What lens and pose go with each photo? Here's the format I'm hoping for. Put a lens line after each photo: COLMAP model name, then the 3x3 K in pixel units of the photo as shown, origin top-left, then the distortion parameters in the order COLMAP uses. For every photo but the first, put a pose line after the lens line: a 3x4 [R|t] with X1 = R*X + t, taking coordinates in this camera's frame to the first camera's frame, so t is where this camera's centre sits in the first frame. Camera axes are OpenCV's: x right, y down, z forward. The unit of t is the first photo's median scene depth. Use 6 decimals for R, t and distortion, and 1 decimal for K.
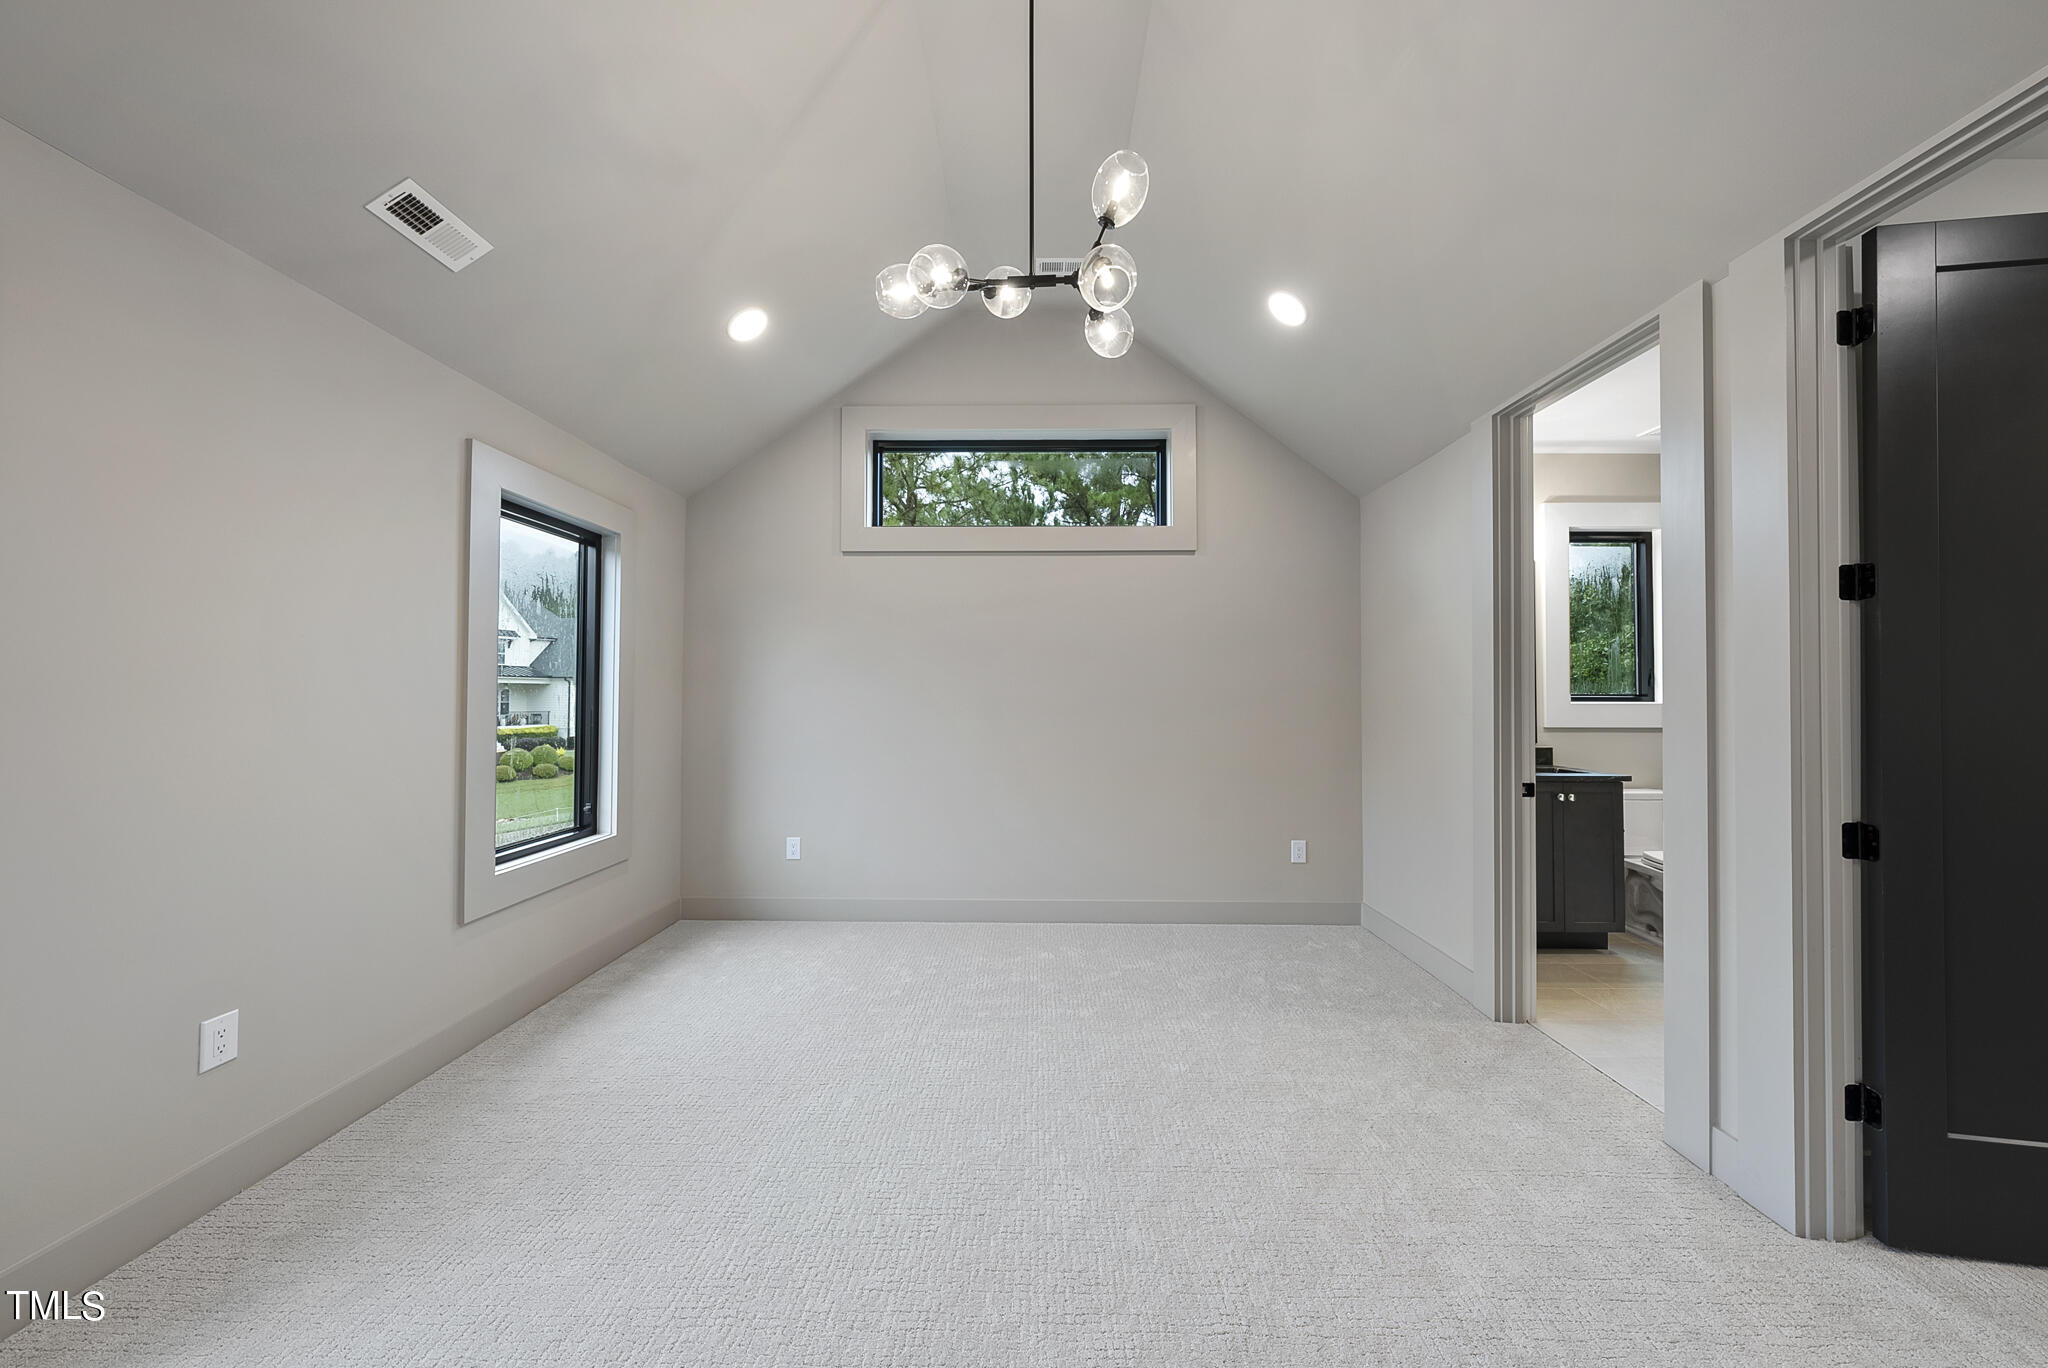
lens RADIAL K [[714.1, 0, 1028.8], [0, 714.1, 682.9], [0, 0, 1]] dist [-0.002119, -0.000191]
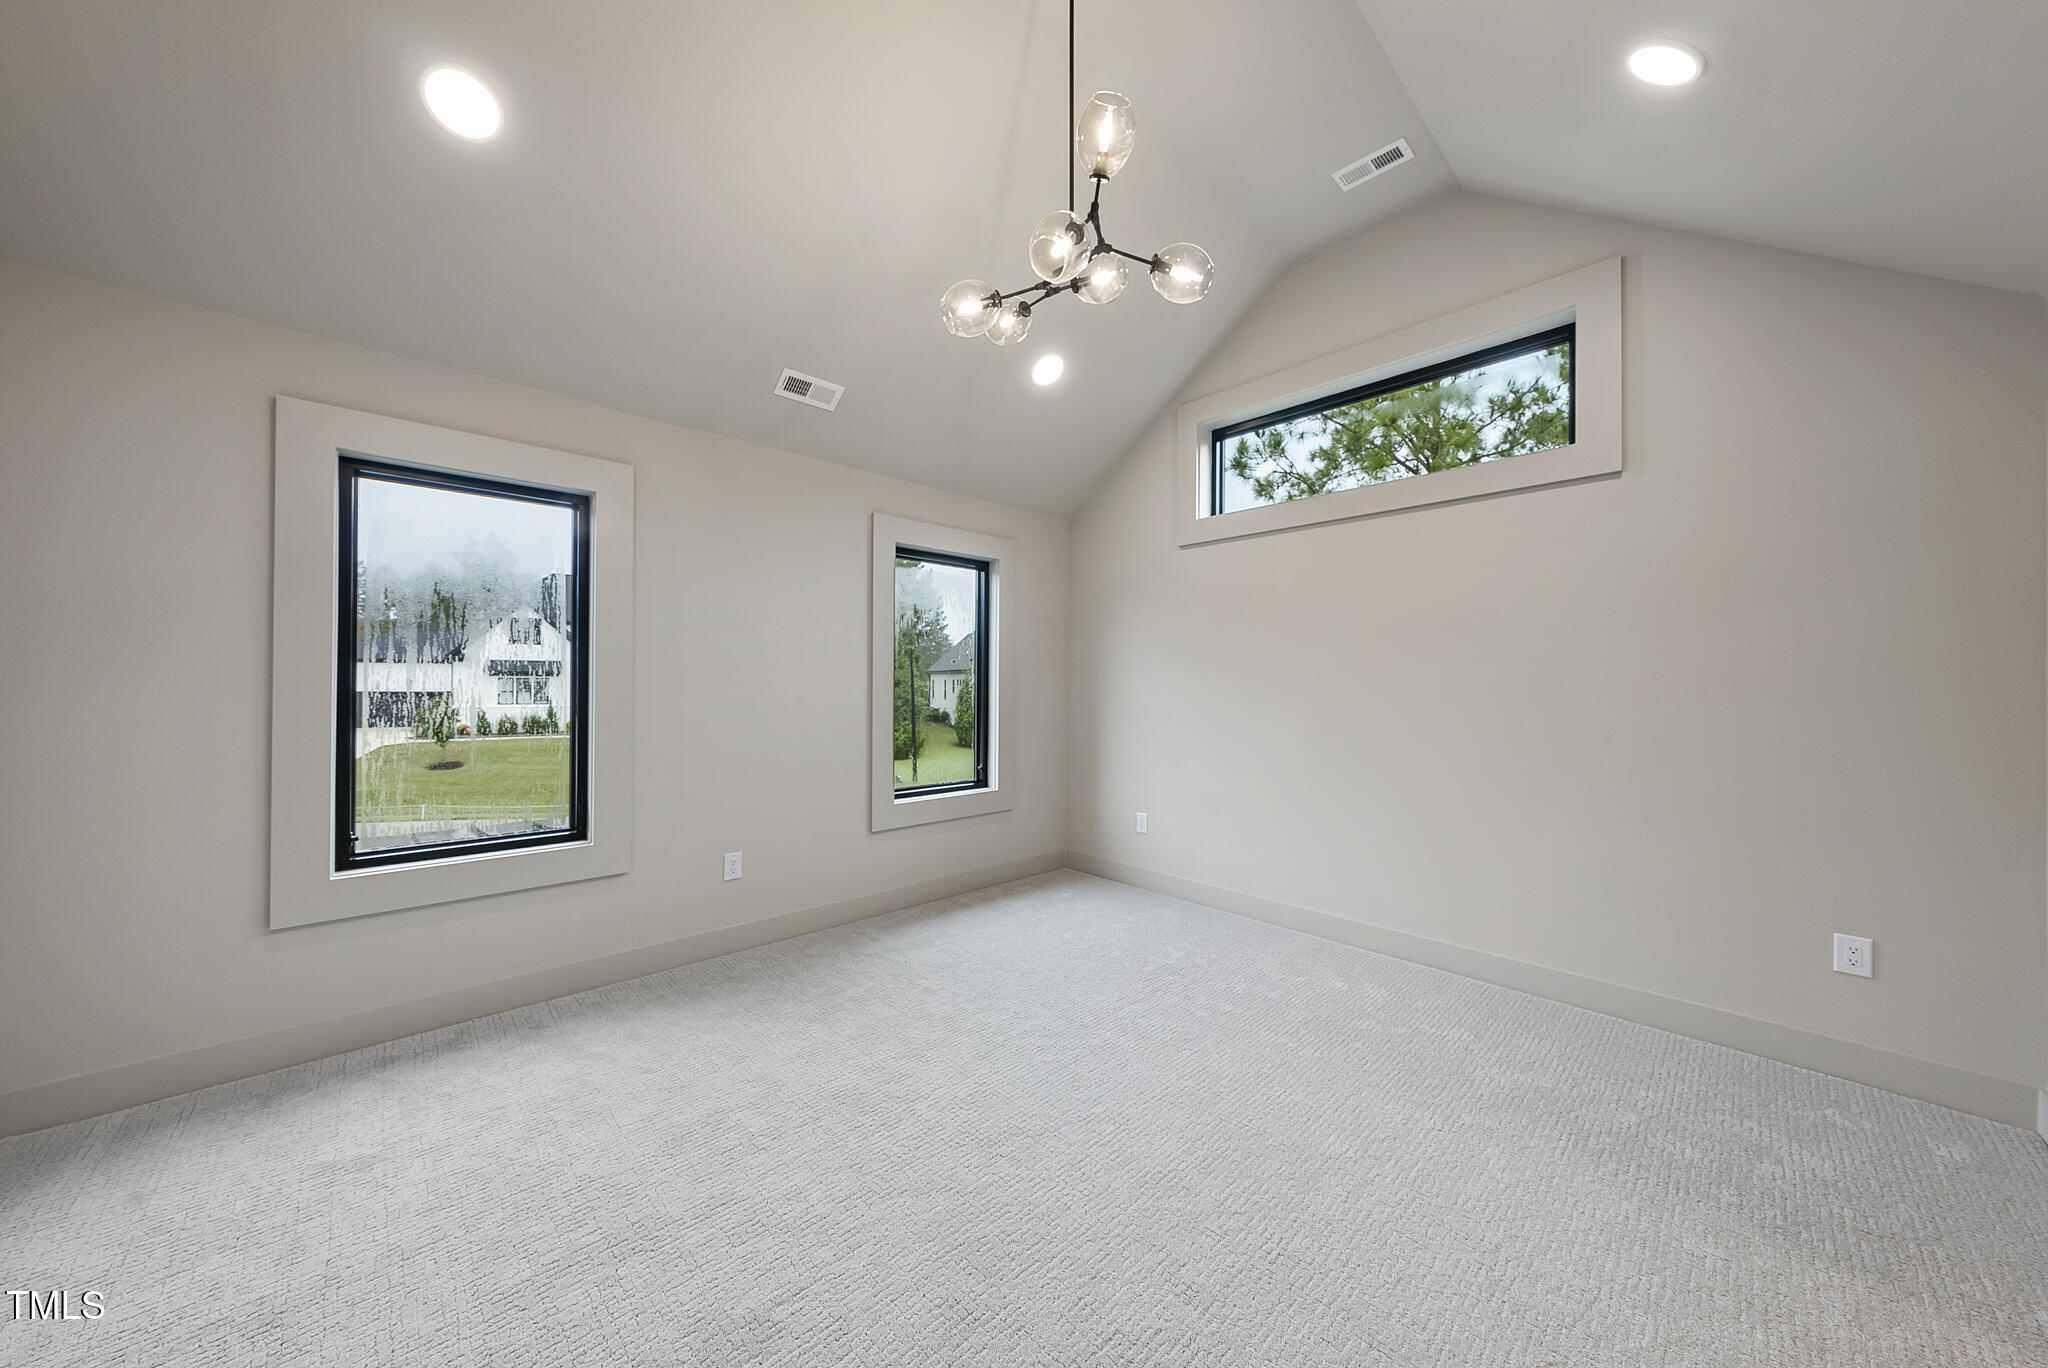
lens RADIAL K [[702.9, 0, 1035.7], [0, 702.9, 683.9], [0, 0, 1]] dist [0.001646, 0.000061]
pose [[0.694371, 0.001541, -0.719616, 0.398279], [0.009257, 0.999896, 0.011075, 0.005017], [0.719558, -0.014352, 0.694284, 0.157787]]
